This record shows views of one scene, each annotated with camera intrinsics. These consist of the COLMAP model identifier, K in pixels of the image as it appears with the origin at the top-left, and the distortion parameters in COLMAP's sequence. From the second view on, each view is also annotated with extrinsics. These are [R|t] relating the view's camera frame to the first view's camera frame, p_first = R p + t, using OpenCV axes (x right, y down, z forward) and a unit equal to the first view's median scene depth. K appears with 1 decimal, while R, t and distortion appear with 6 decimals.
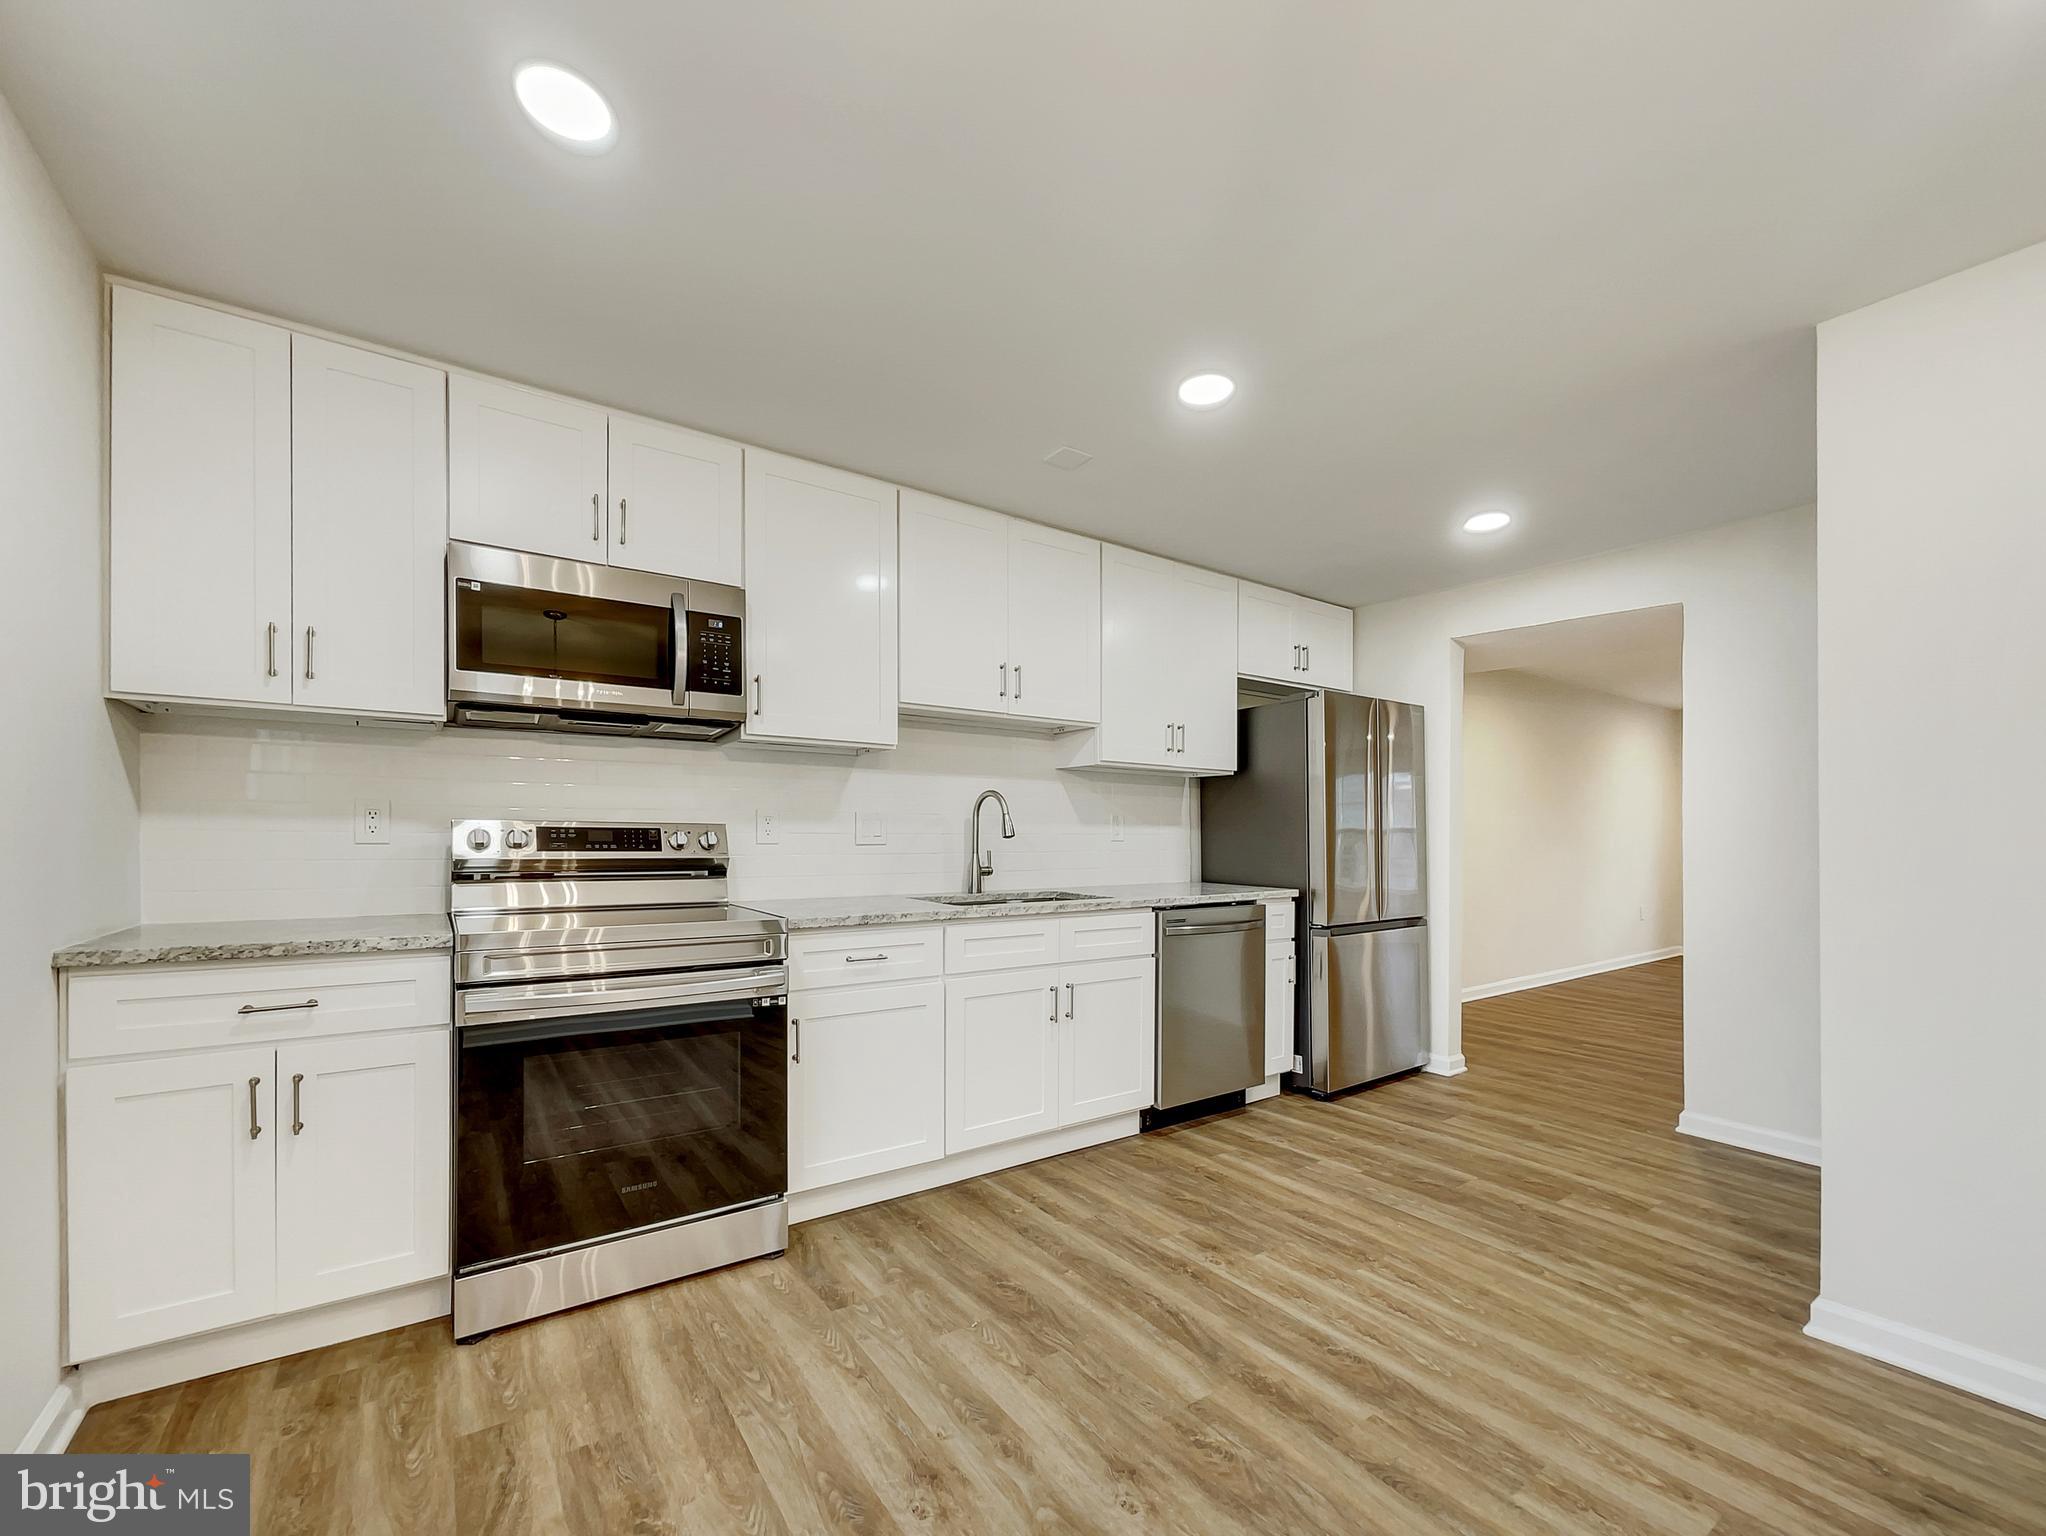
lens RADIAL K [[829.4, 0, 1022.0], [0, 829.4, 814.2], [0, 0, 1]] dist [0.000220, 0.000054]
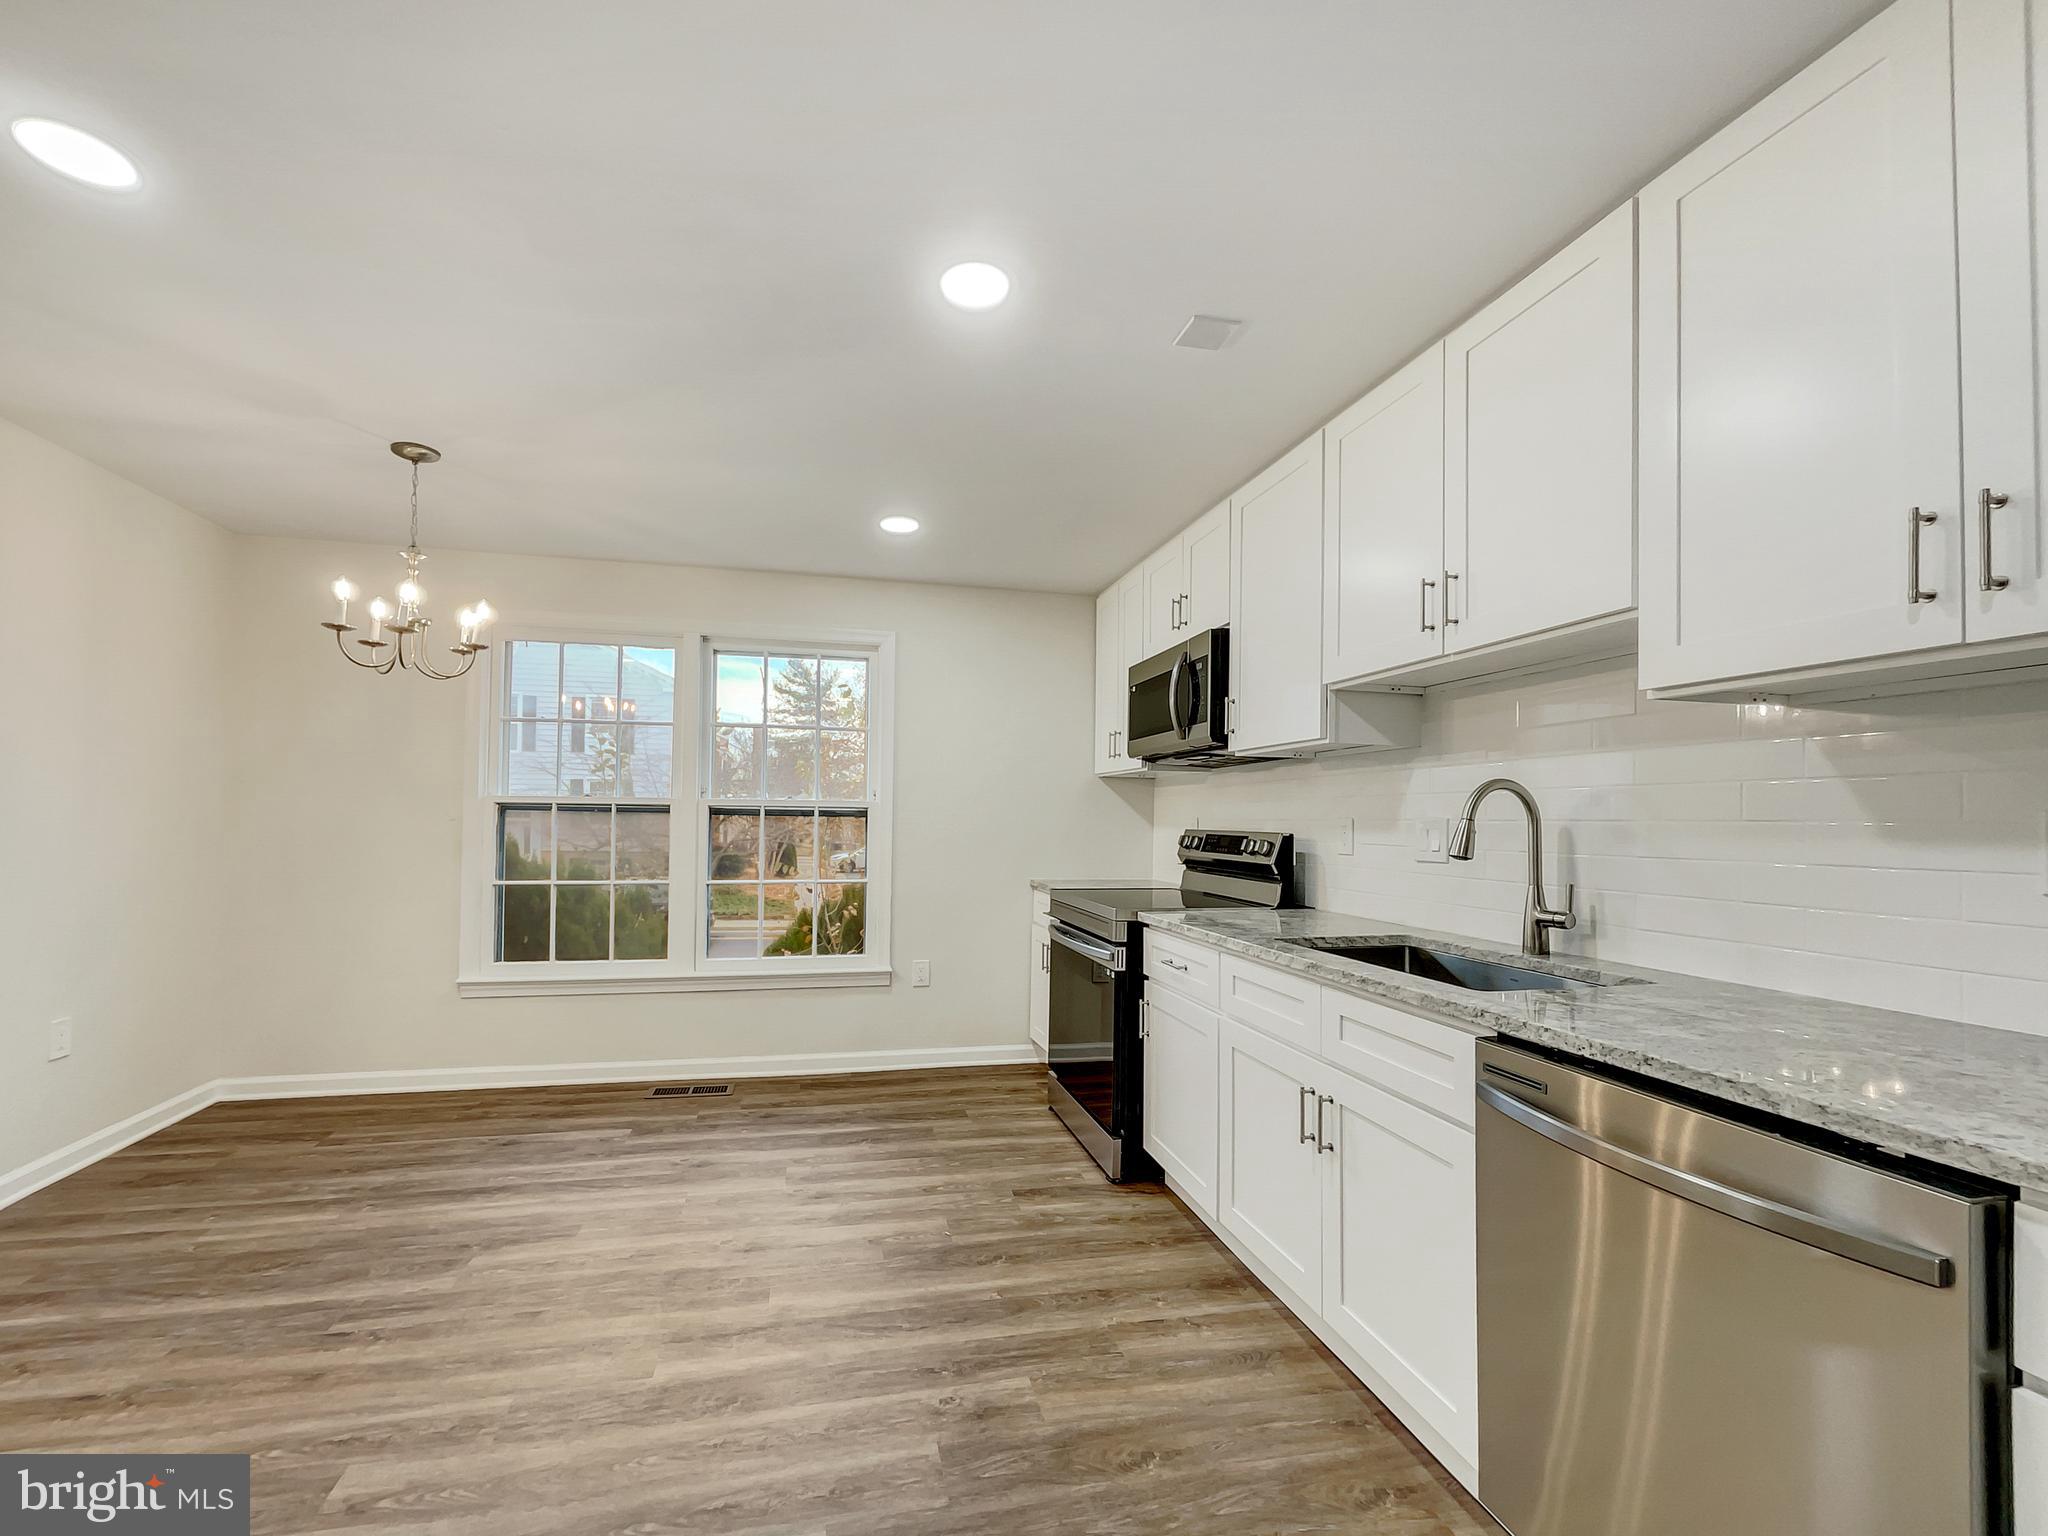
lens RADIAL K [[820.5, 0, 1040.2], [0, 820.5, 794.6], [0, 0, 1]] dist [-0.000766, -0.000022]
pose [[-0.317353, -0.042875, -0.947338, 0.832609], [0.005635, 0.998875, -0.047095, 0.011439], [0.948291, -0.020284, -0.316754, 1.166482]]
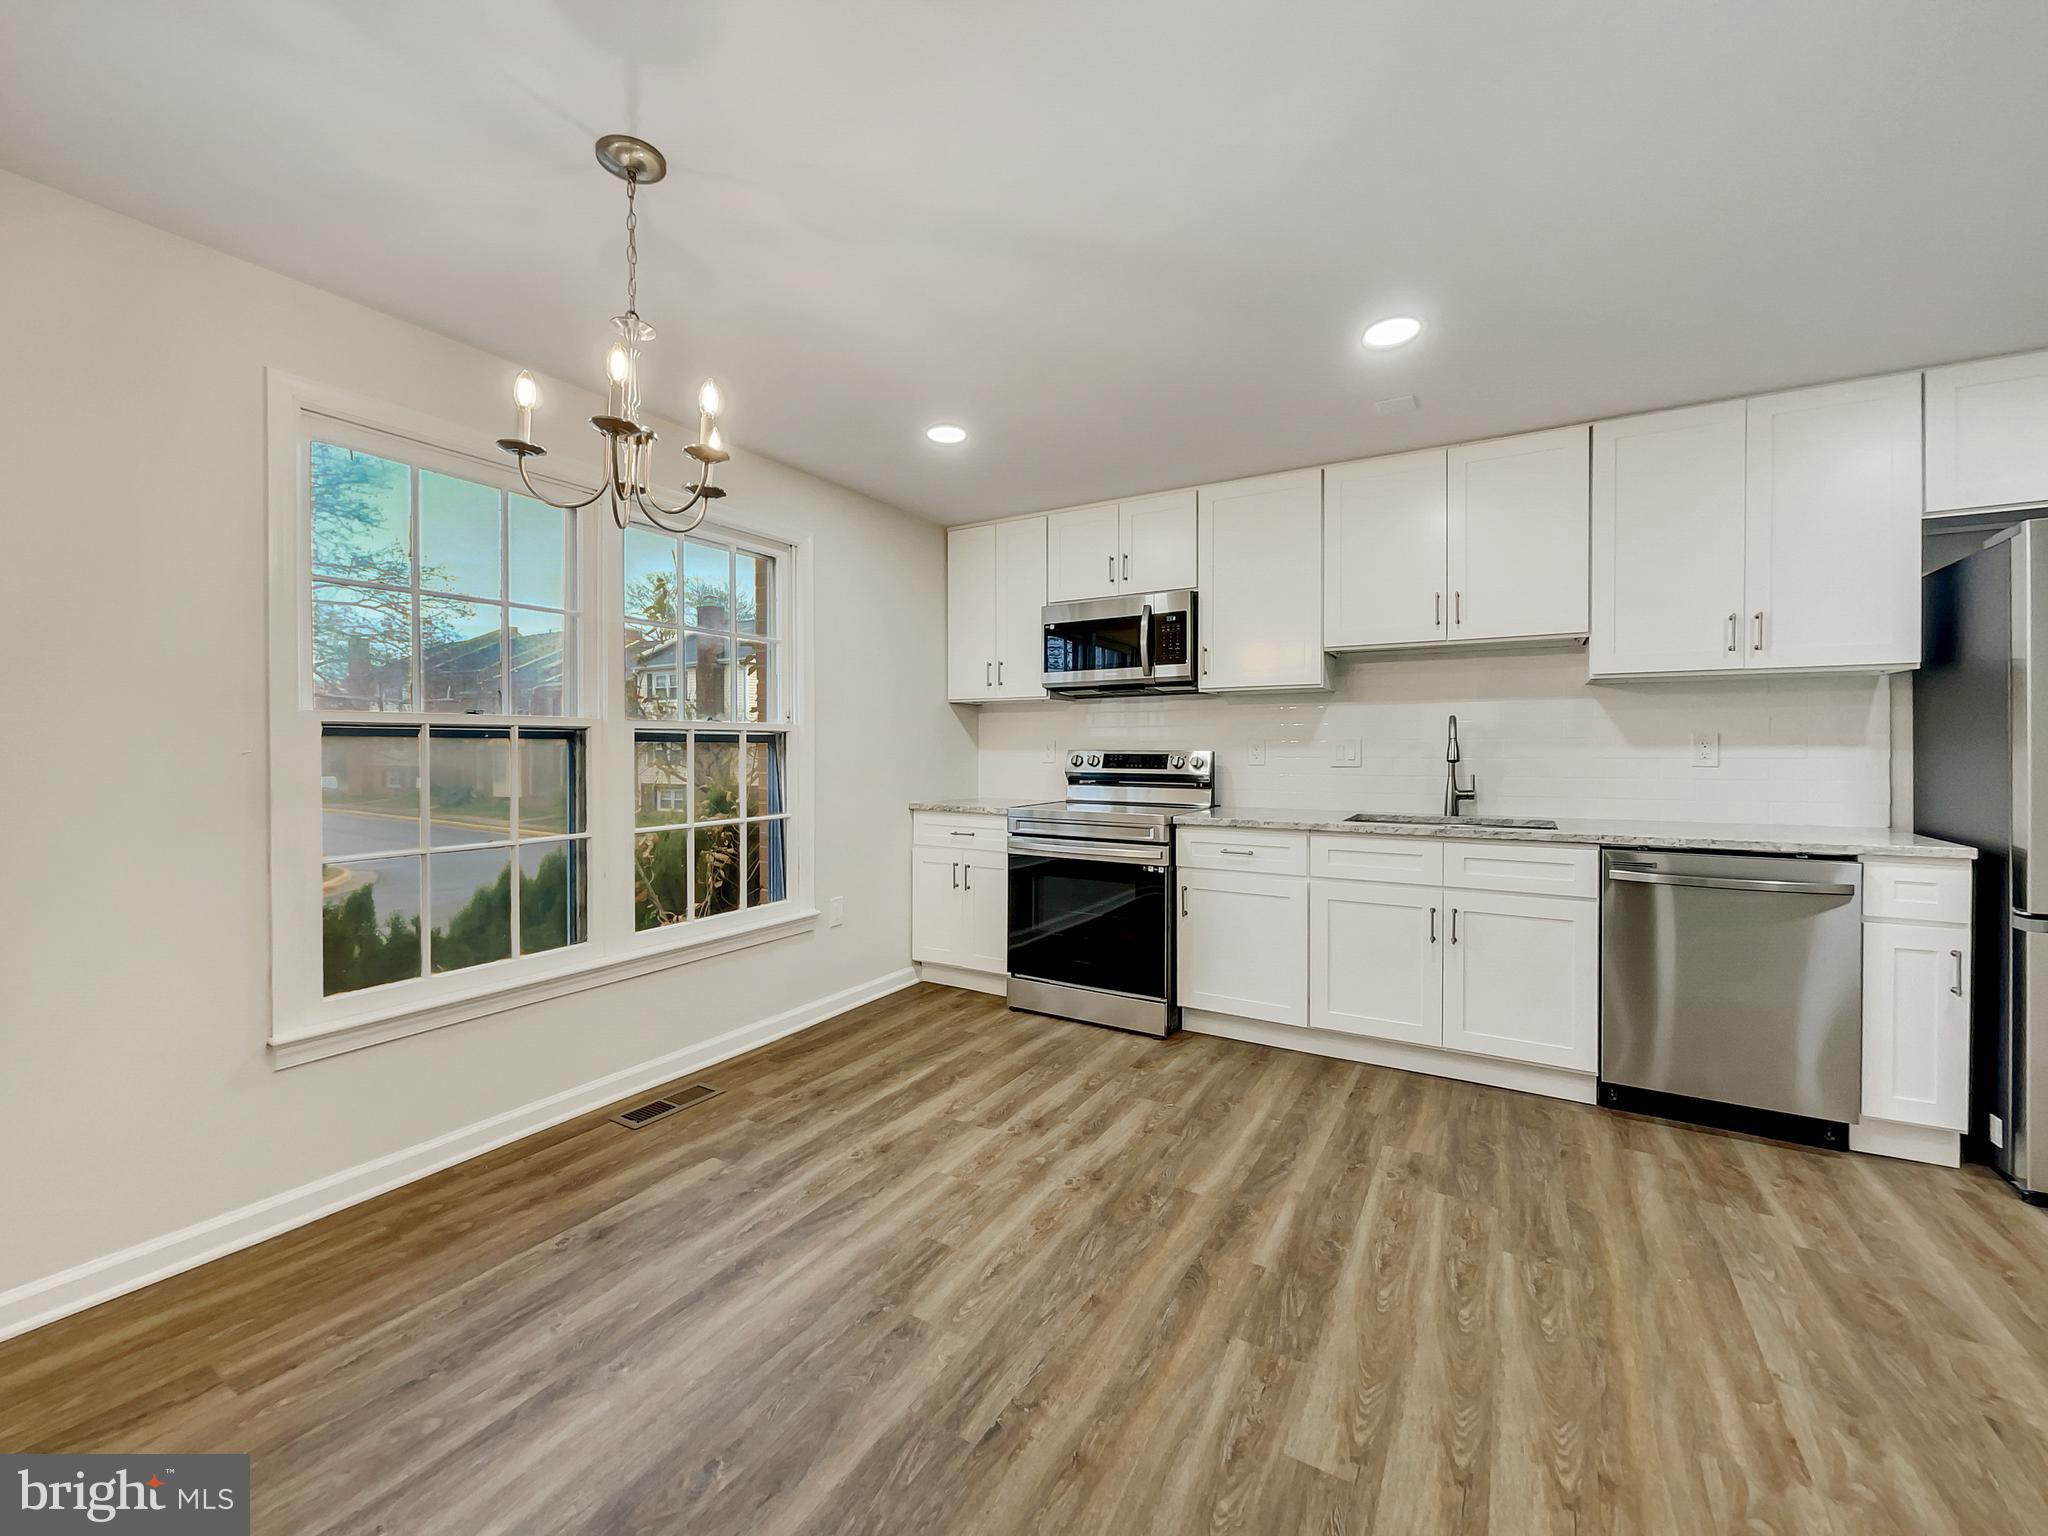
lens RADIAL K [[790.7, 0, 1038.8], [0, 790.7, 728.5], [0, 0, 1]] dist [-0.001636, -0.000163]
pose [[0.443921, -0.029770, -0.895571, 0.819196], [0.024251, 0.999481, -0.021203, -0.005786], [0.895738, -0.012306, 0.444413, 0.153062]]
